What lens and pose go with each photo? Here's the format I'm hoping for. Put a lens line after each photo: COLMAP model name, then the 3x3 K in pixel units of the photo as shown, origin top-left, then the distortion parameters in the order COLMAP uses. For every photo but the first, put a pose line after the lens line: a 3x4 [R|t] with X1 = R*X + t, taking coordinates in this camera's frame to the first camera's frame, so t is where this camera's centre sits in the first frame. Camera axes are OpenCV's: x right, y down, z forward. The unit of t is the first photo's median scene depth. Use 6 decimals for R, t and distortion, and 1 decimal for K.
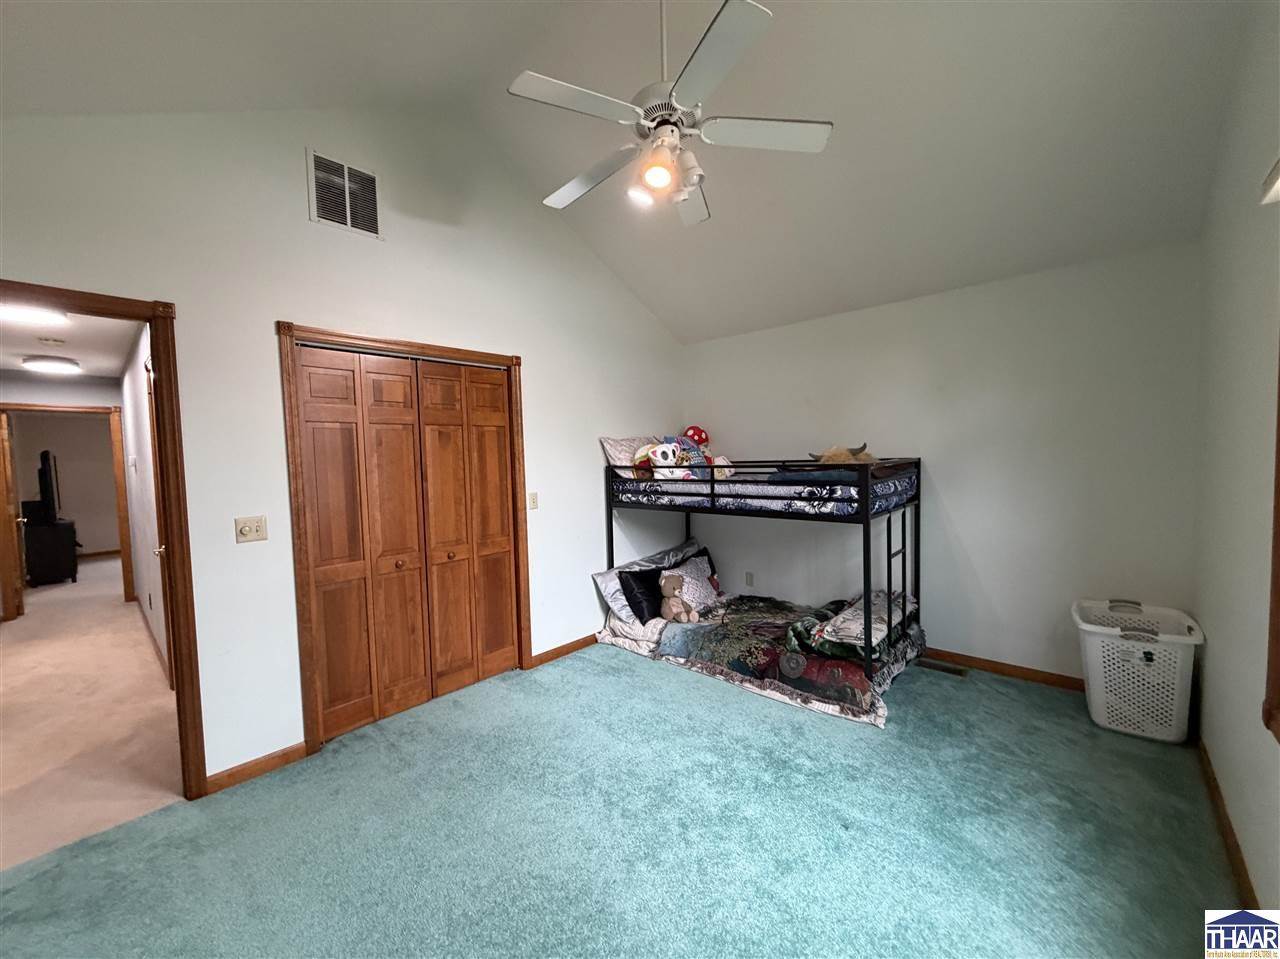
lens RADIAL K [[511.2, 0, 641.7], [0, 511.2, 480.5], [0, 0, 1]] dist [0.000851, -0.000031]
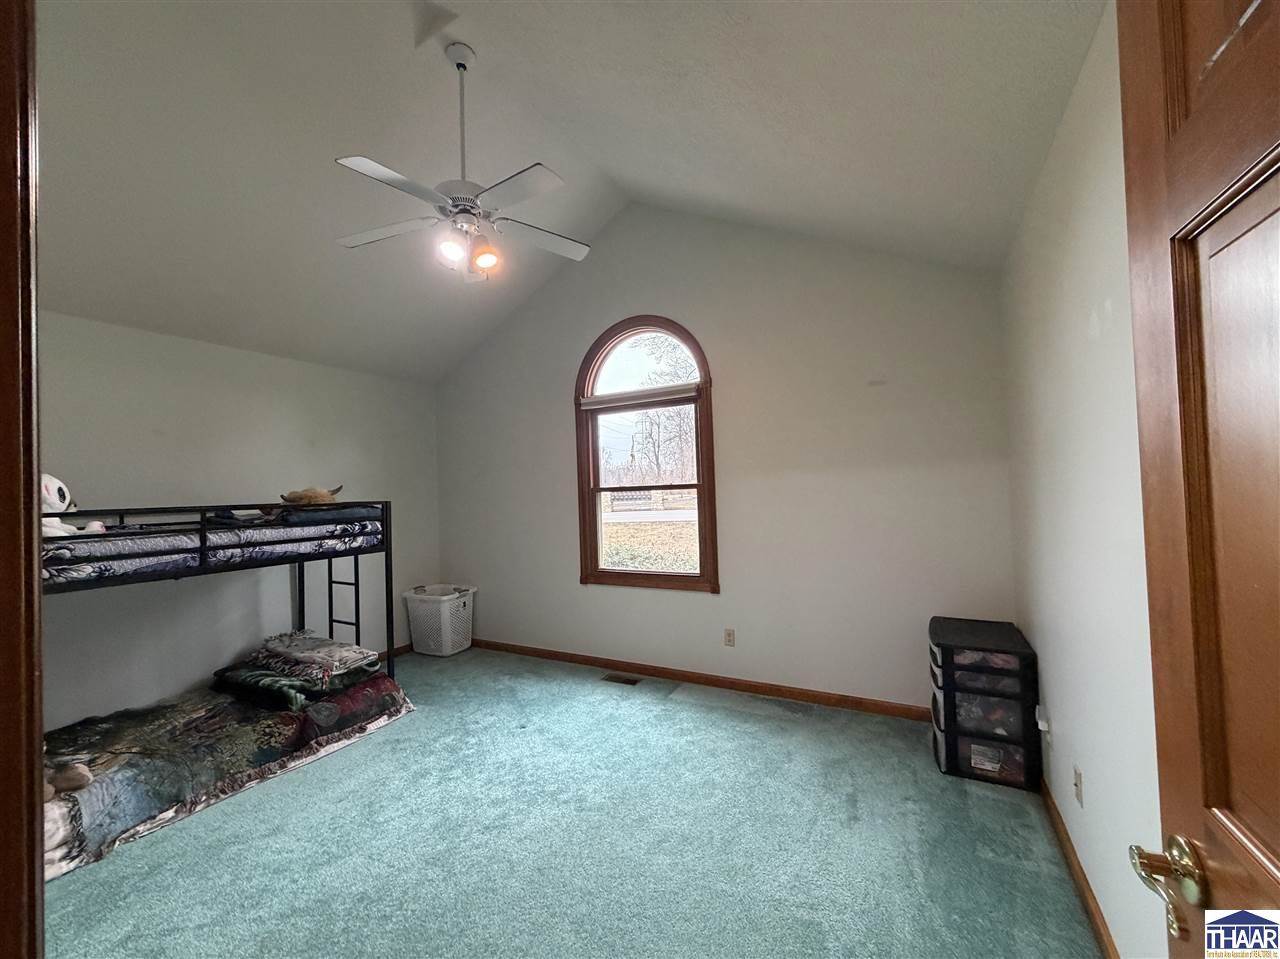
lens RADIAL K [[511.2, 0, 641.1], [0, 511.2, 481.6], [0, 0, 1]] dist [0.000851, -0.000031]
pose [[-0.237704, 0.052740, 0.969905, -0.818598], [0.082676, 0.996000, -0.033897, 0.011021], [-0.967813, 0.072130, -0.241114, 0.646277]]
